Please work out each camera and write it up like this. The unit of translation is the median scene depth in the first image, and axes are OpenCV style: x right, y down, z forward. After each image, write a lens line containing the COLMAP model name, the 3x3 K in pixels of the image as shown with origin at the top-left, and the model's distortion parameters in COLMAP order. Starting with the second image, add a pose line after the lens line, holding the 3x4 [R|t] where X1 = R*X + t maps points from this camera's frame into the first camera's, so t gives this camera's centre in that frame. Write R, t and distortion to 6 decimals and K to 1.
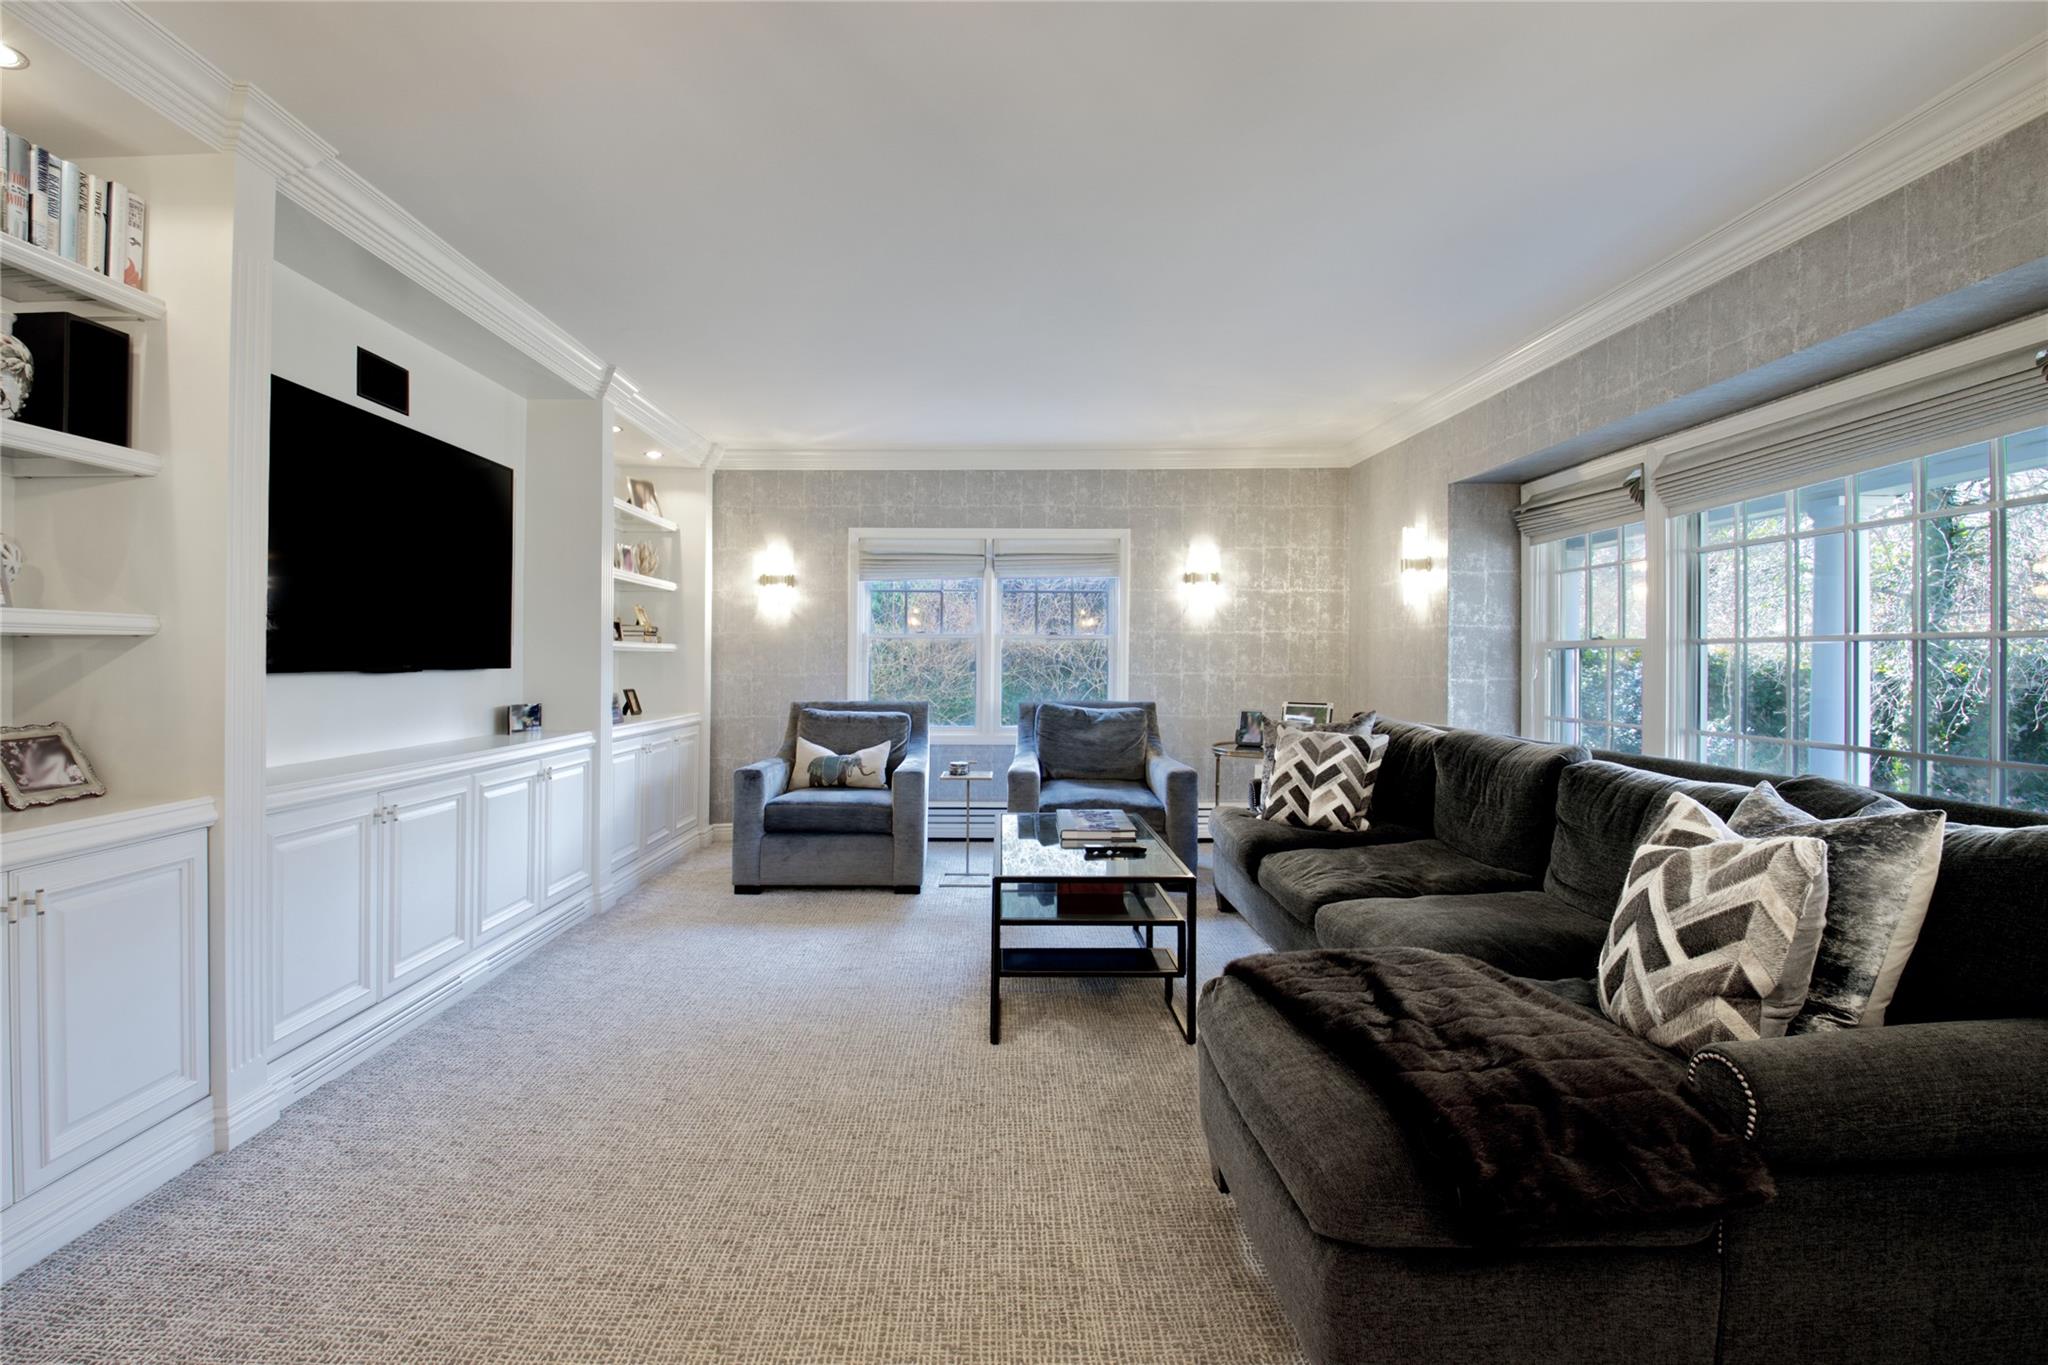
lens RADIAL K [[962.3, 0, 999.9], [0, 962.3, 653.3], [0, 0, 1]] dist [0.007227, -0.018040]
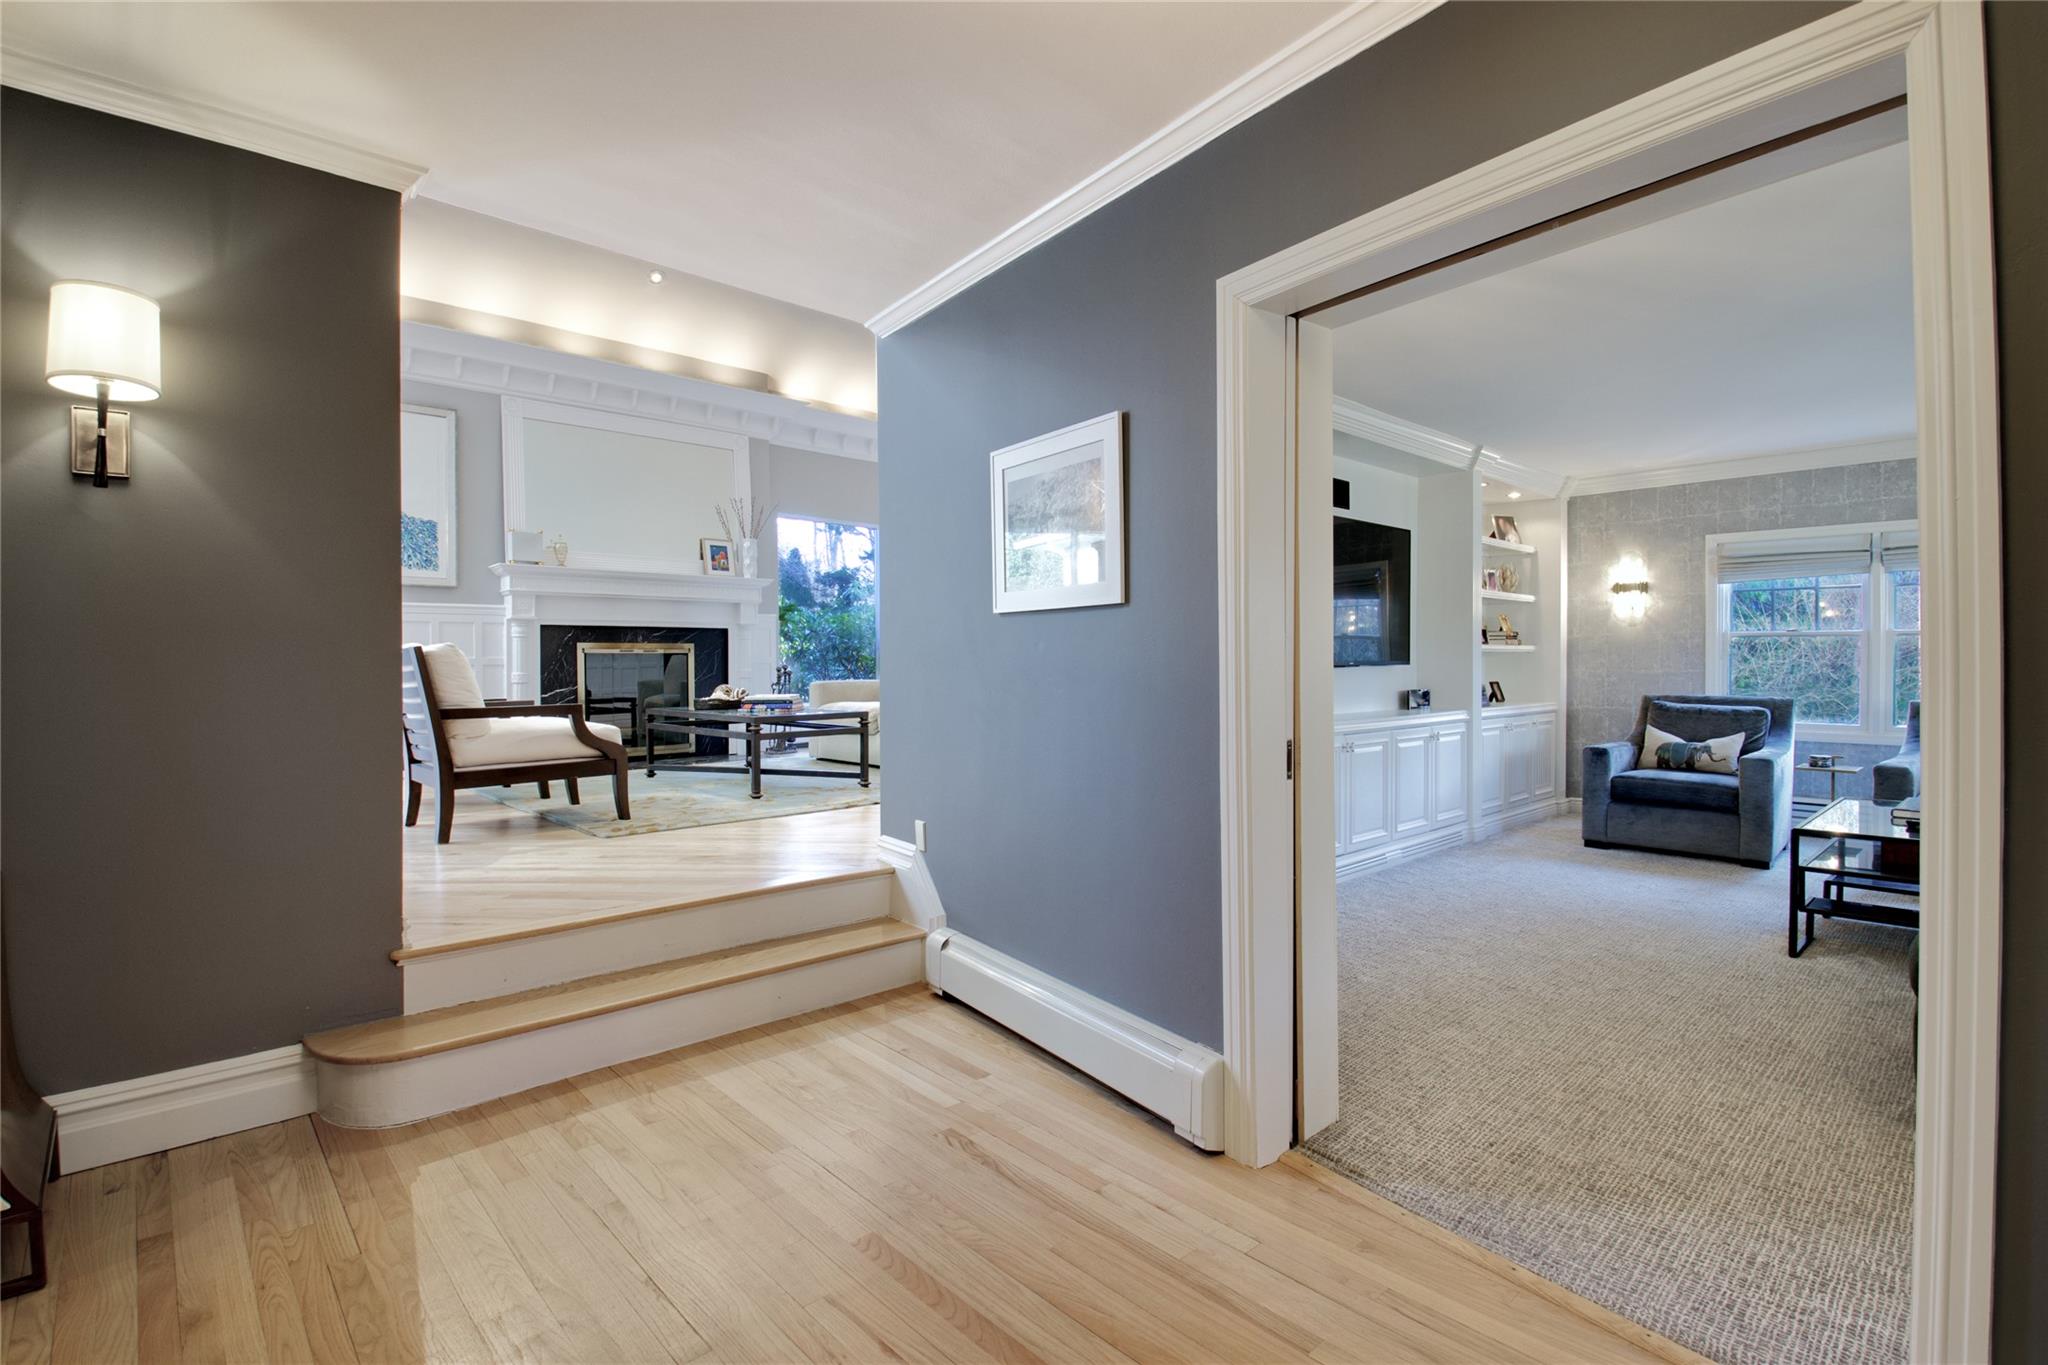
lens RADIAL K [[962.3, 0, 1006.2], [0, 962.3, 659.3], [0, 0, 1]] dist [0.007227, -0.018040]
pose [[0.670533, -0.002834, -0.741874, 0.146367], [0.007822, 0.999964, 0.003250, -0.001501], [0.741838, -0.007982, 0.670531, -0.384055]]
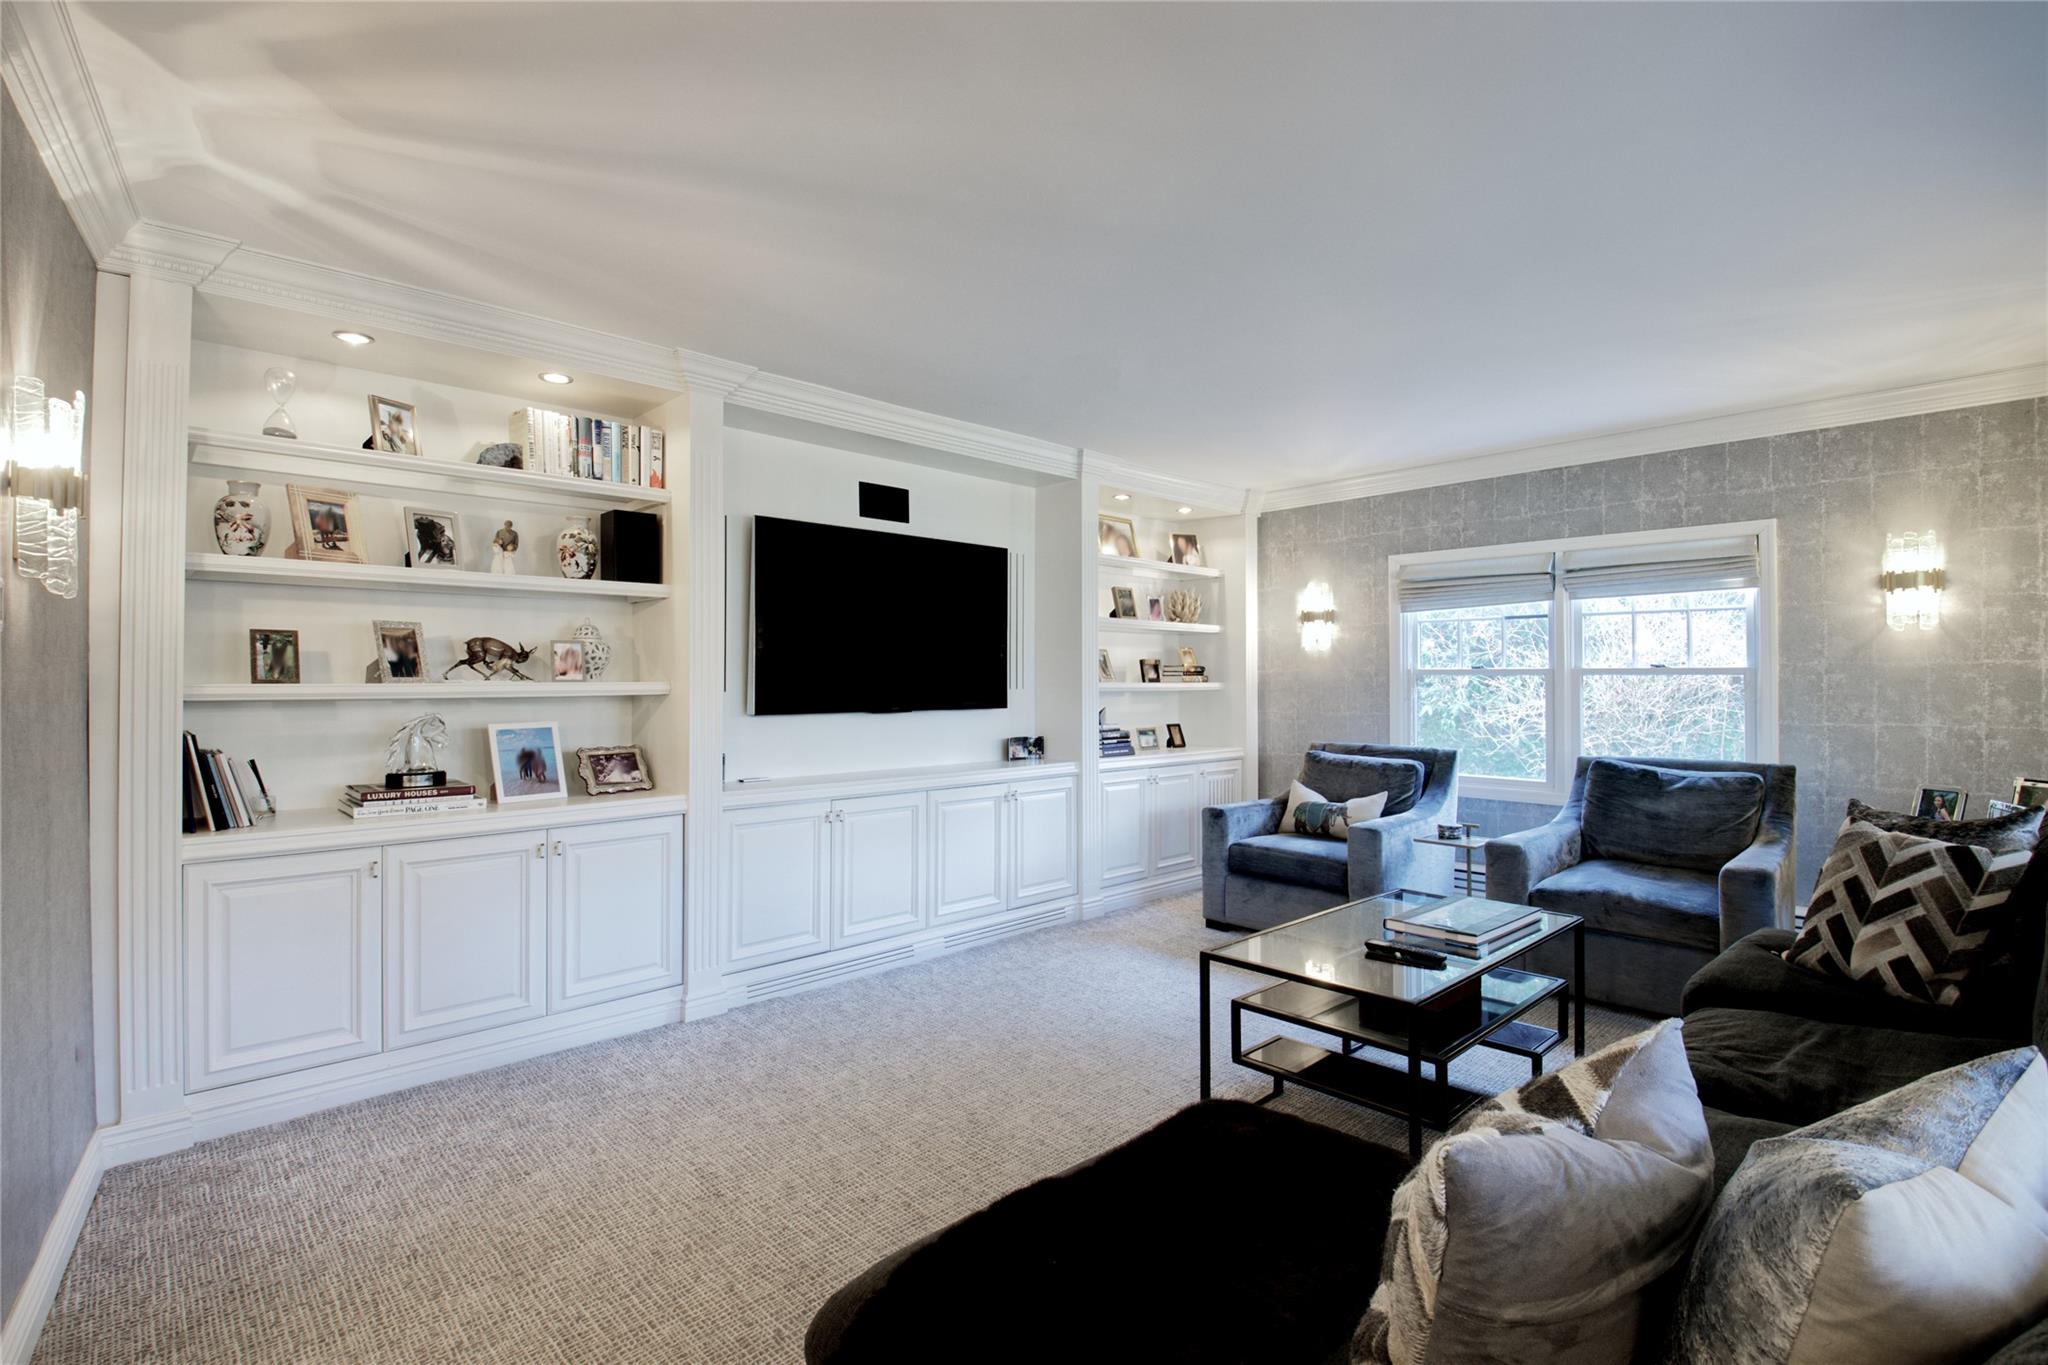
lens RADIAL K [[962.3, 0, 1030.4], [0, 962.3, 651.9], [0, 0, 1]] dist [0.007227, -0.018040]
pose [[0.687002, -0.023110, -0.726288, 0.353145], [0.006626, 0.999652, -0.025541, -0.021298], [0.726625, 0.012734, 0.686916, 0.146350]]
